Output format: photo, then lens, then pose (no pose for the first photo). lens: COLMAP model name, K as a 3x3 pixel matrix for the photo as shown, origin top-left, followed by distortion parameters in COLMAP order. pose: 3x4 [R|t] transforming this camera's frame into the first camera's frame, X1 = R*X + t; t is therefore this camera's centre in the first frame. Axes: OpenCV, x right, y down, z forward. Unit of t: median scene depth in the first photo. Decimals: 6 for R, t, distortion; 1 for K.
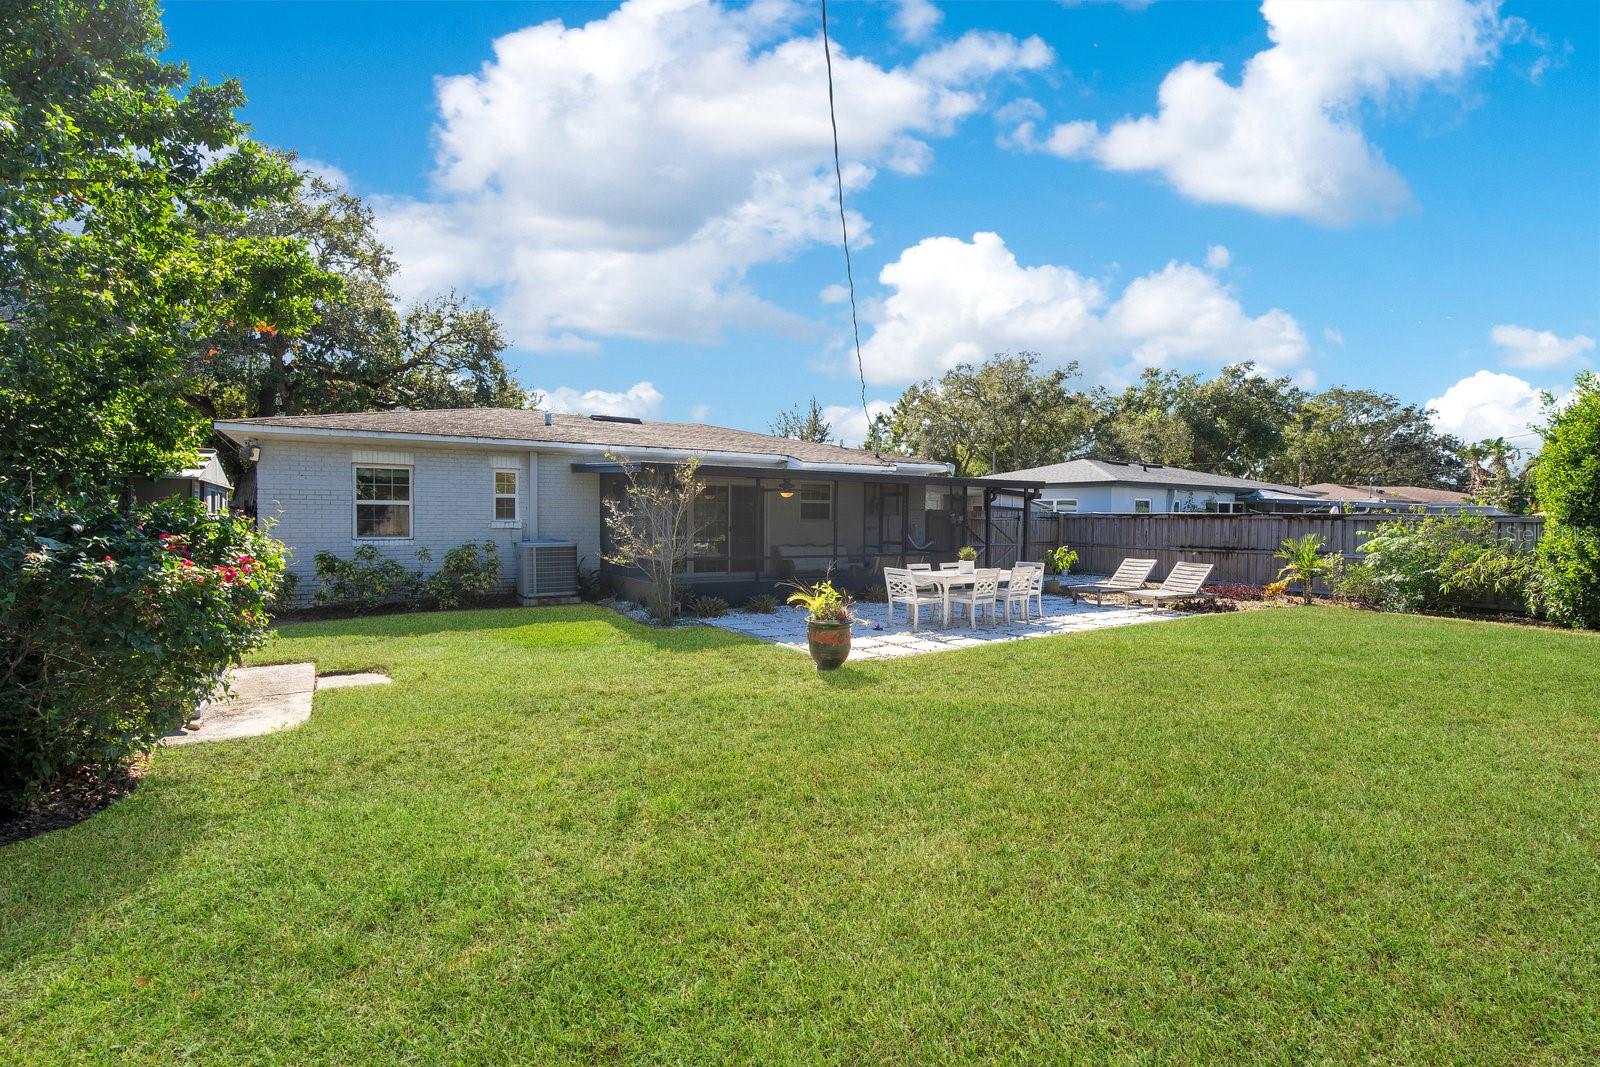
lens RADIAL K [[761.5, 0, 804.5], [0, 761.5, 532.1], [0, 0, 1]] dist [0.001906, 0.000019]
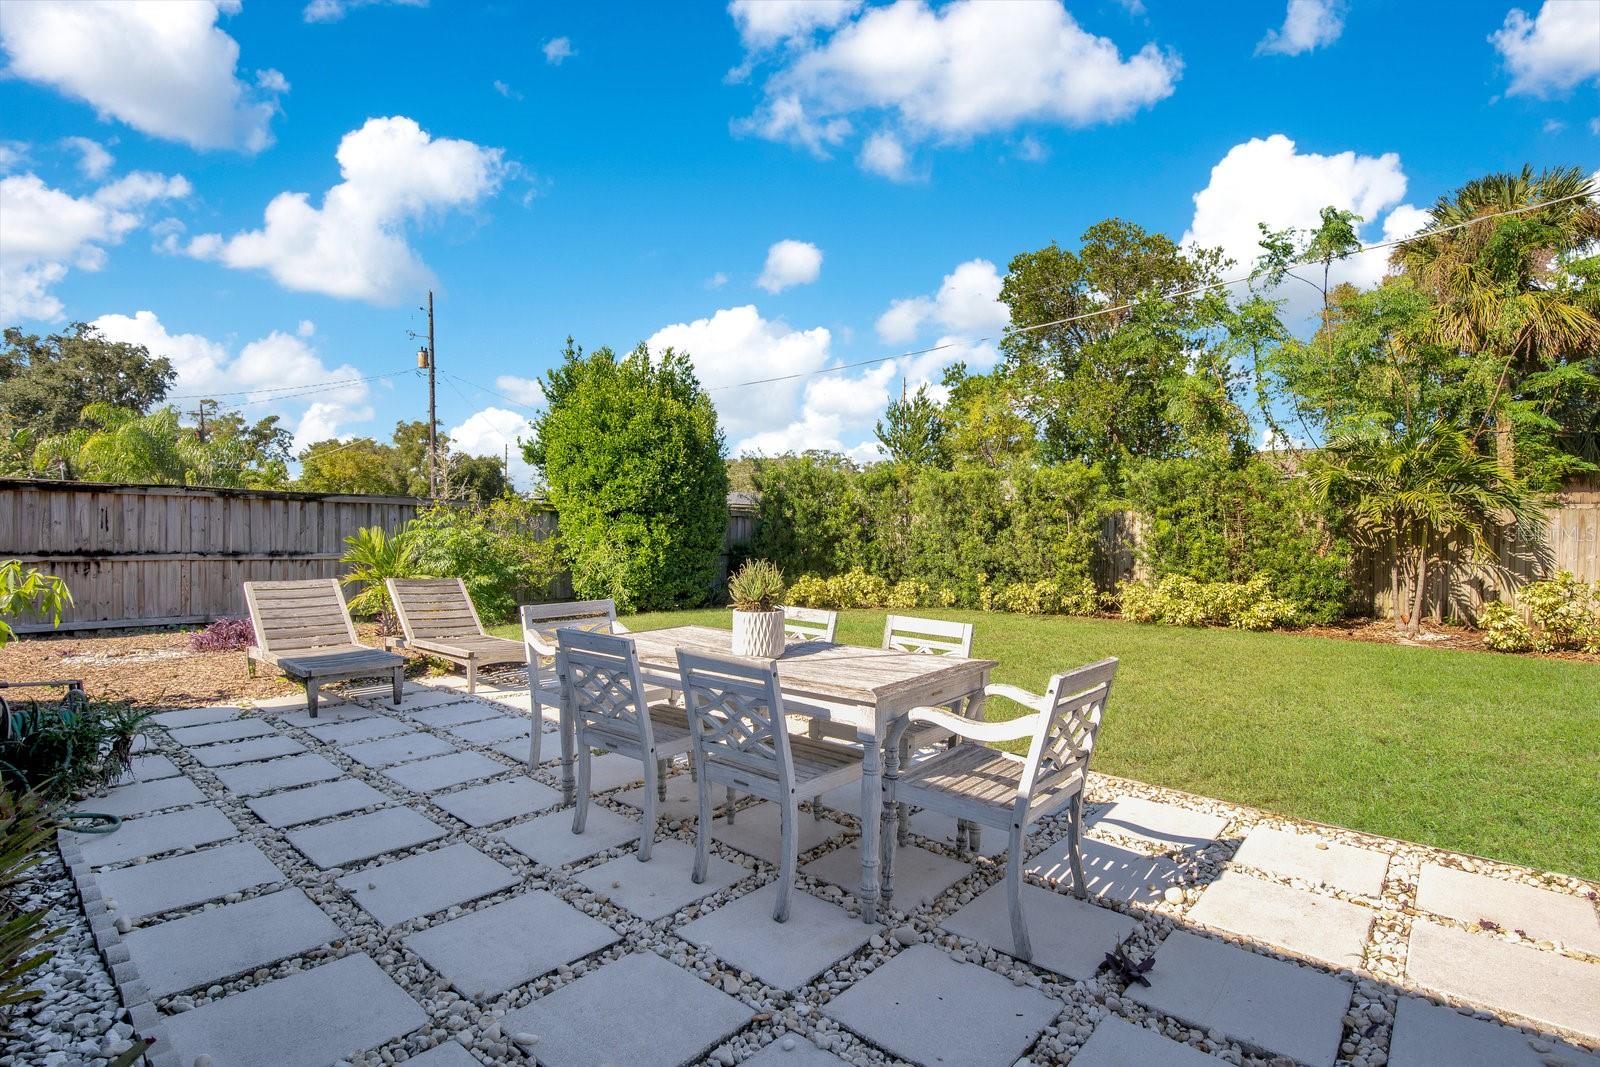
lens RADIAL K [[799.1, 0, 797.4], [0, 799.1, 537.2], [0, 0, 1]] dist [-0.023581, -0.000654]
pose [[-0.265871, -0.016302, 0.963871, -0.051533], [0.001946, 0.999846, 0.017447, 0.003029], [-0.964007, 0.006515, -0.265798, 0.700174]]
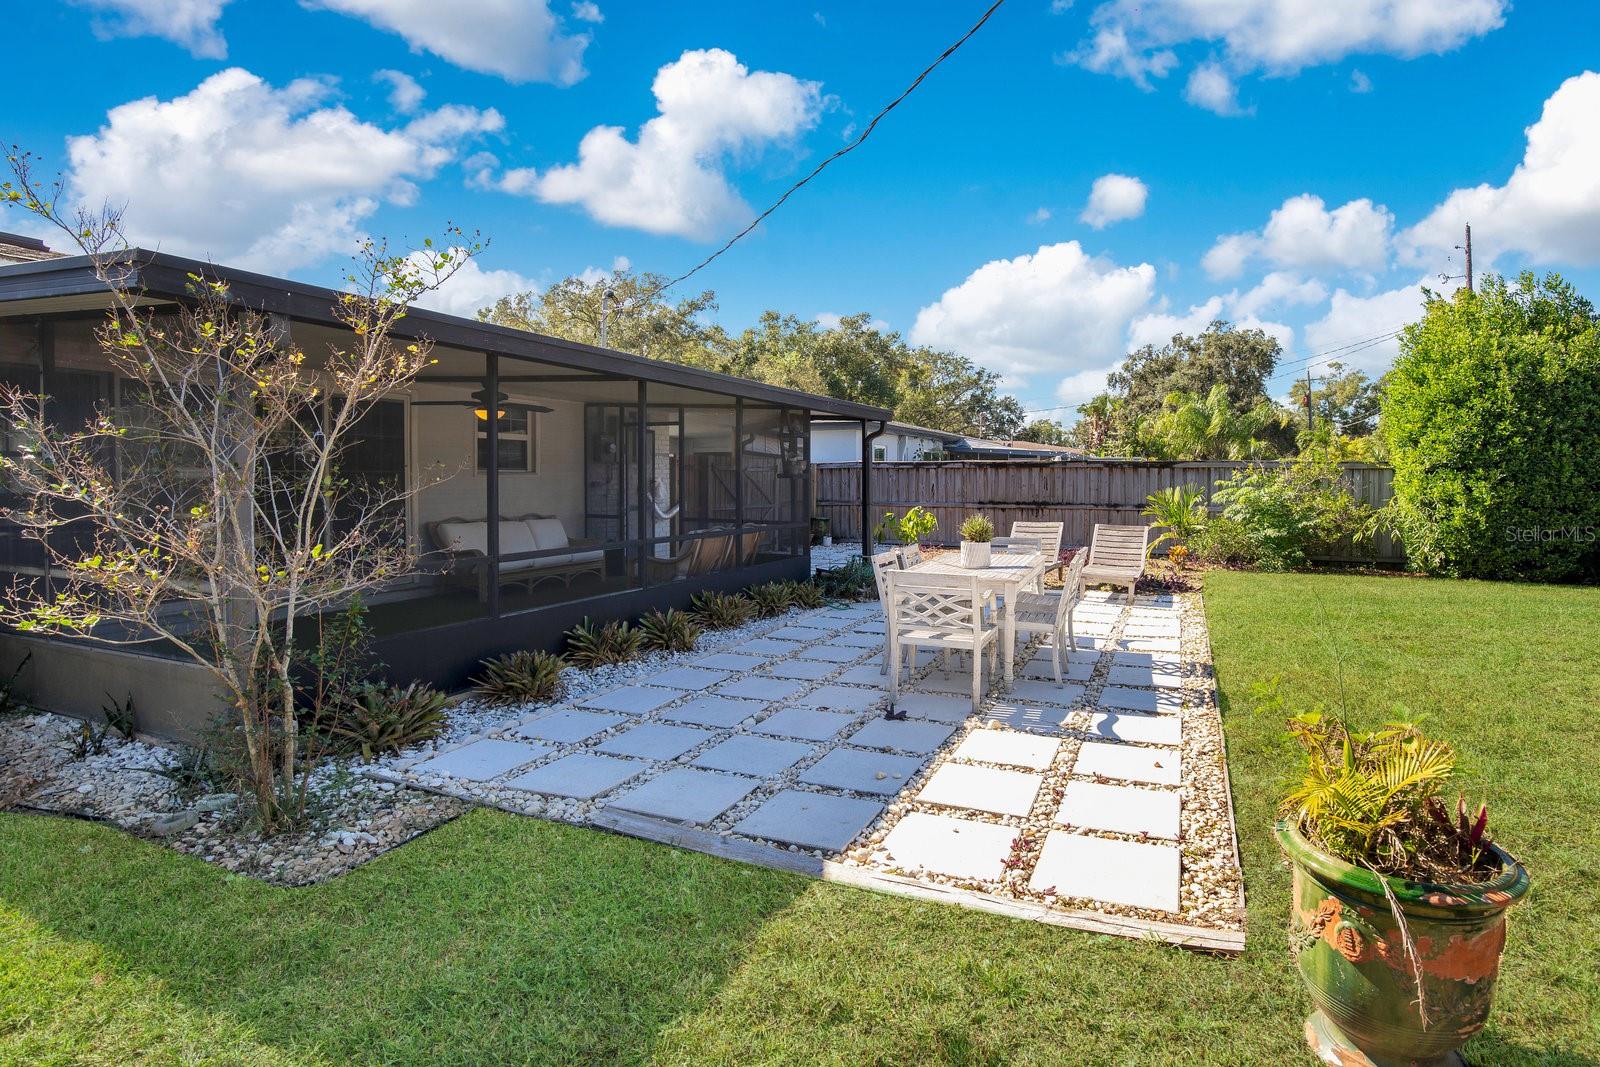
lens RADIAL K [[822.7, 0, 848.3], [0, 822.7, 476.7], [0, 0, 1]] dist [-0.026569, -0.000323]
pose [[0.826247, -0.007555, 0.563257, -0.110797], [0.016879, 0.999793, -0.011349, -0.001064], [-0.563055, 0.018884, 0.826203, 0.388283]]
